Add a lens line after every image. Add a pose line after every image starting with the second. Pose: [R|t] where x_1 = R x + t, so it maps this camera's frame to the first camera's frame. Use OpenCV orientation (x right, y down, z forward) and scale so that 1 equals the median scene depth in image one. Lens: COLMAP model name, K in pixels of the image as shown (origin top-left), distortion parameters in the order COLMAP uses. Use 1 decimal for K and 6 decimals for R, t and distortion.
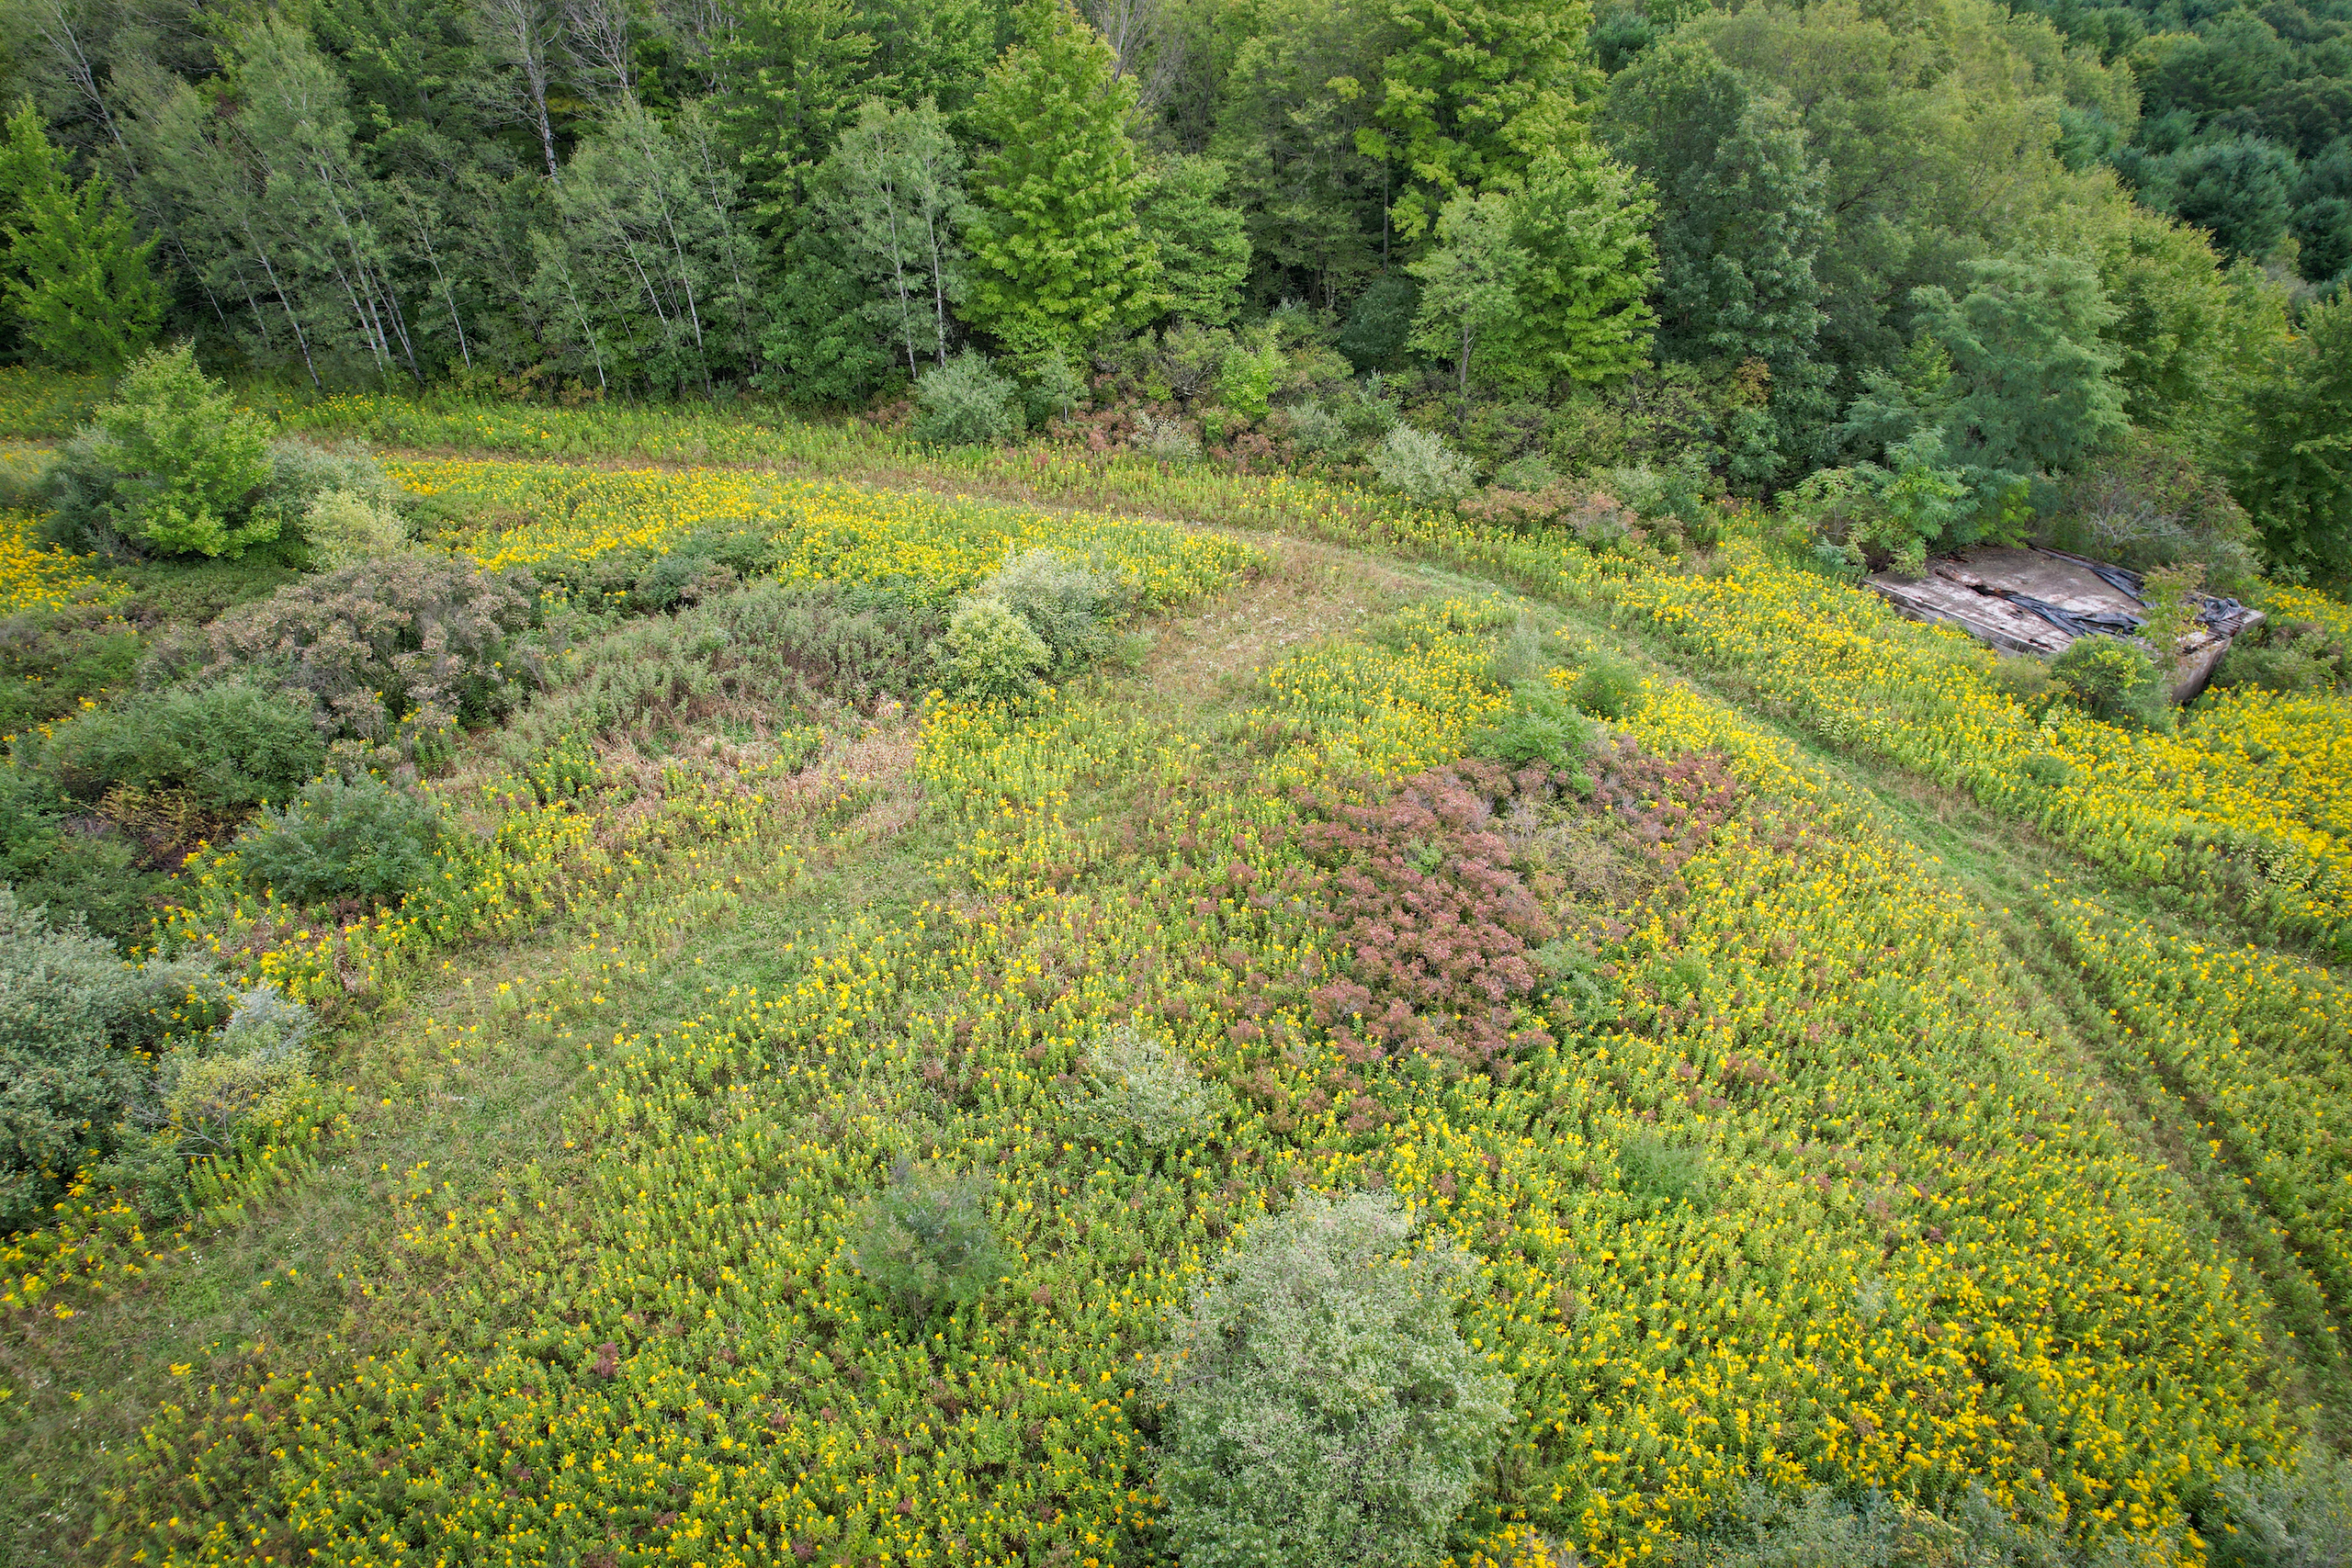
lens RADIAL K [[1527.0, 0, 1167.2], [0, 1527.0, 782.0], [0, 0, 1]] dist [-0.071927, 0.064920]
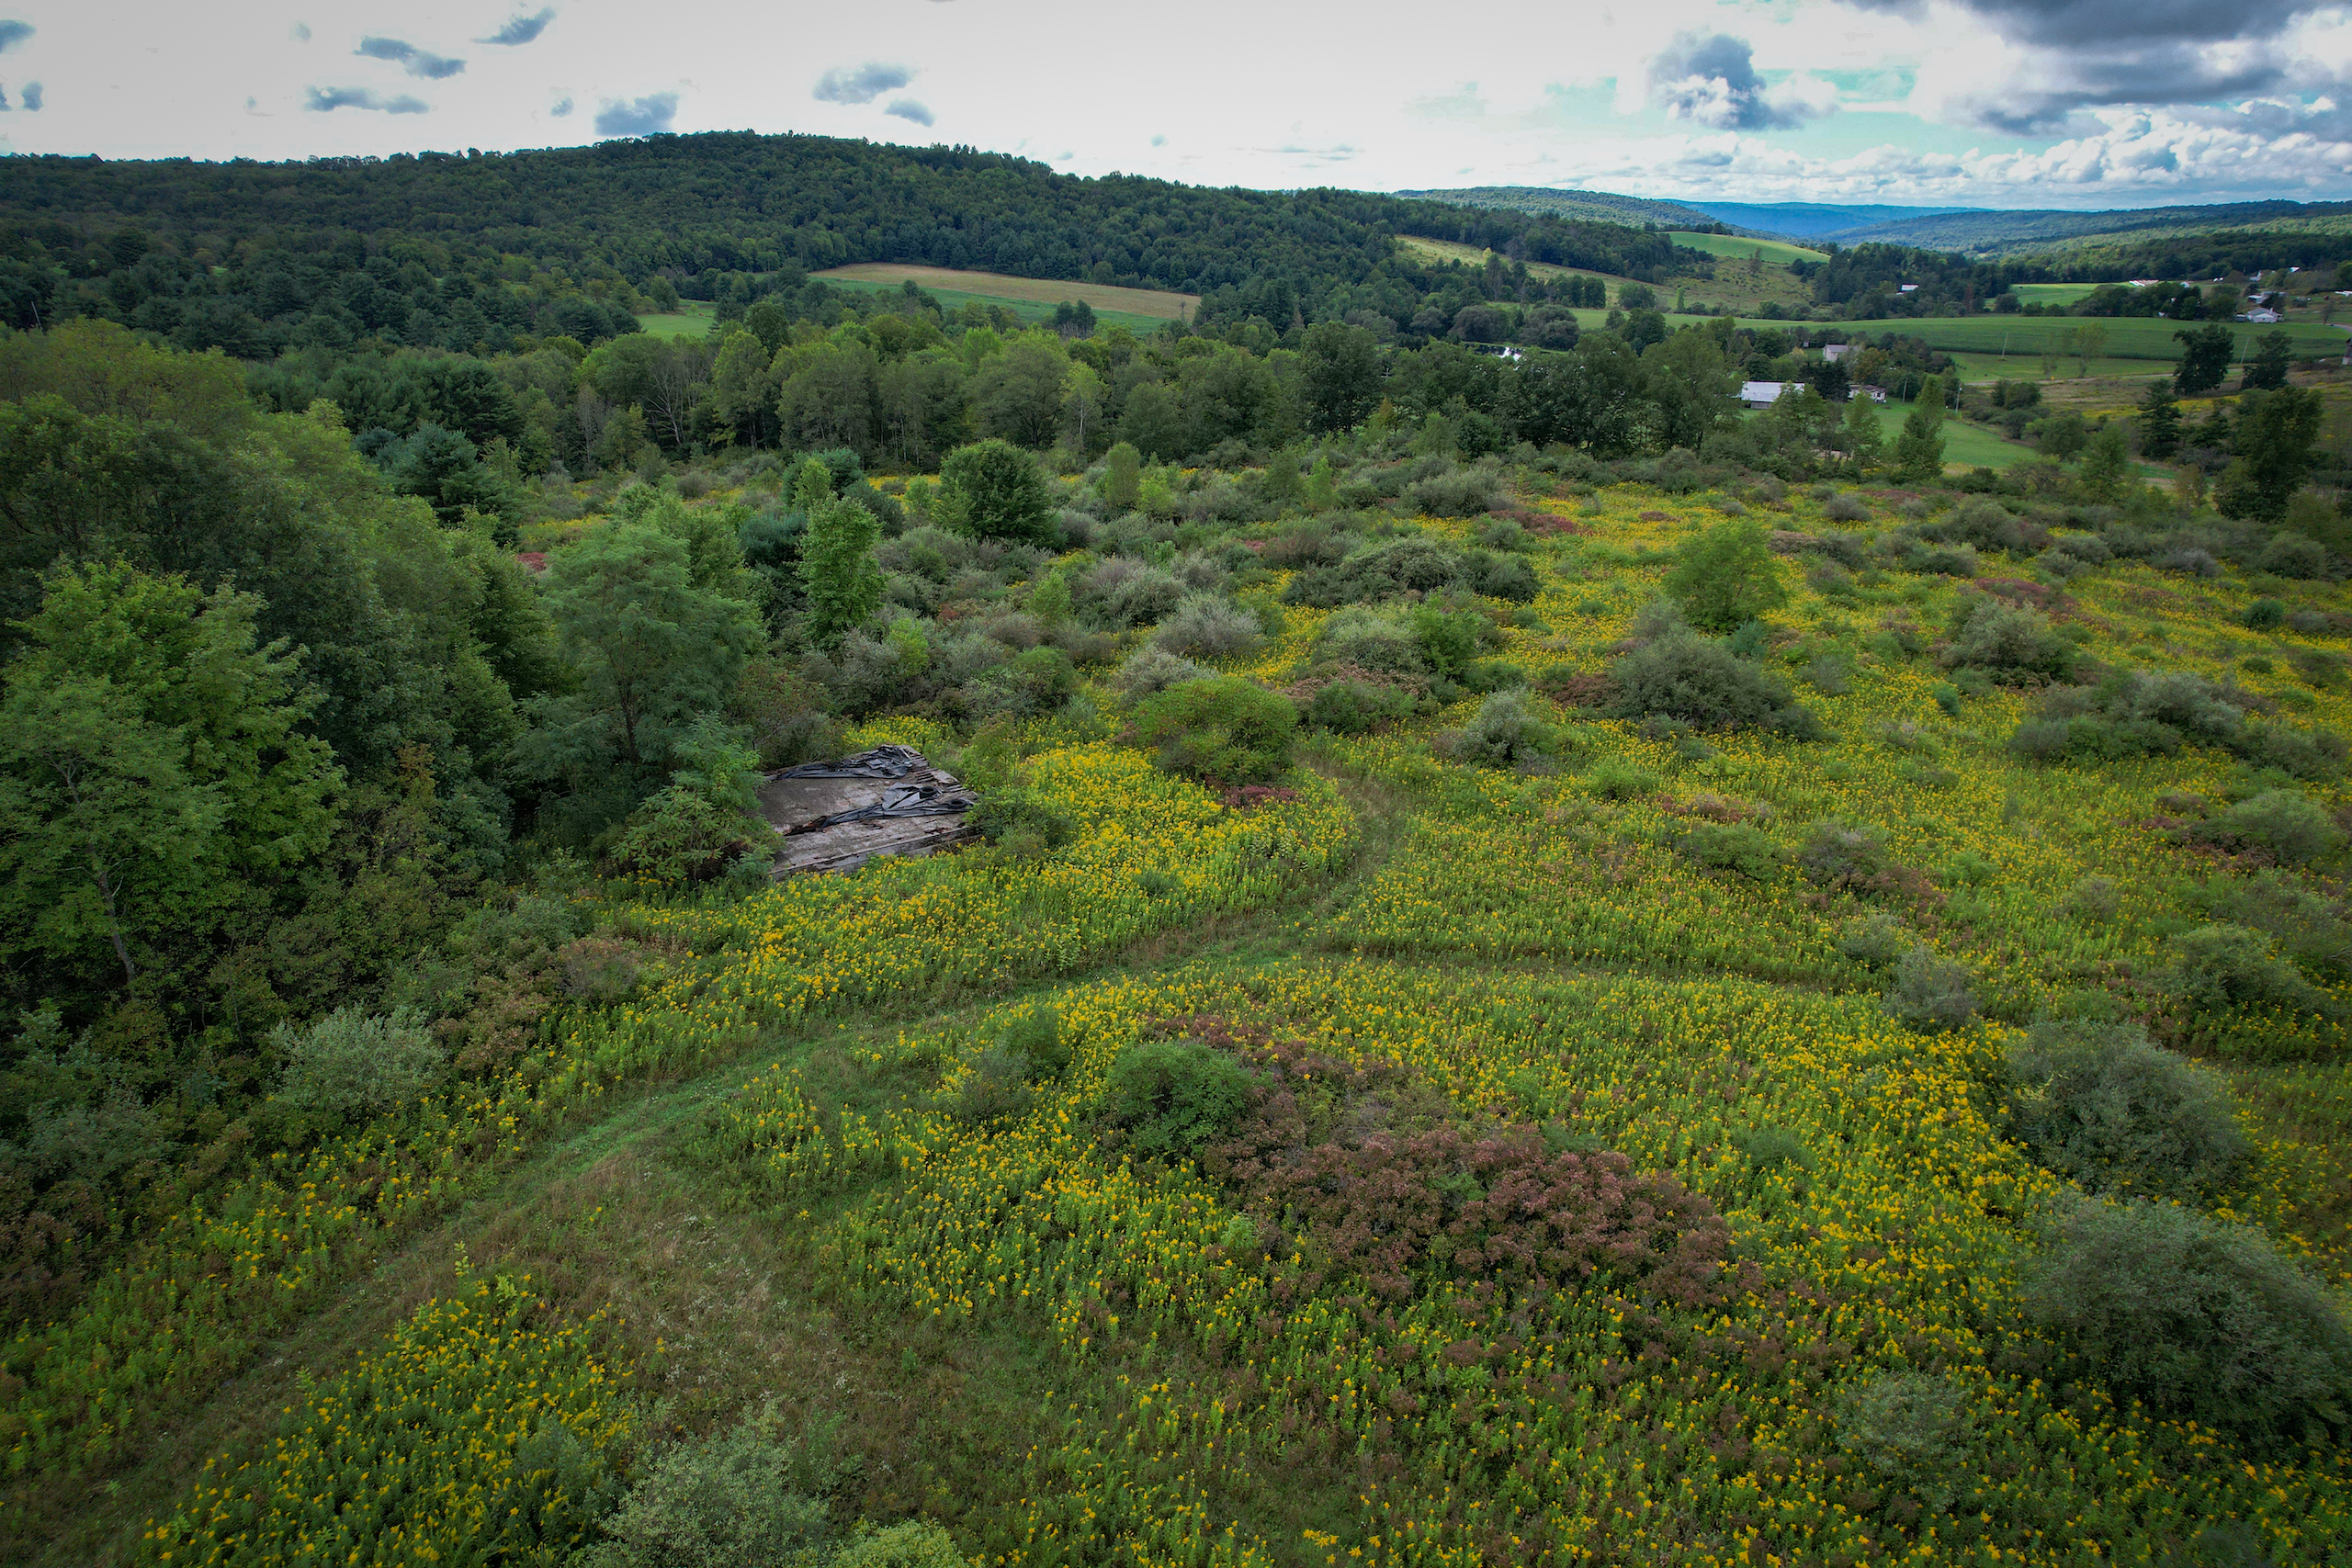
lens RADIAL K [[1527.0, 0, 1128.8], [0, 1527.0, 790.1], [0, 0, 1]] dist [-0.071927, 0.064920]
pose [[0.004068, -0.374373, 0.927269, -0.410603], [0.499858, 0.803881, 0.322363, -0.374457], [-0.866098, 0.462191, 0.190403, 0.597977]]
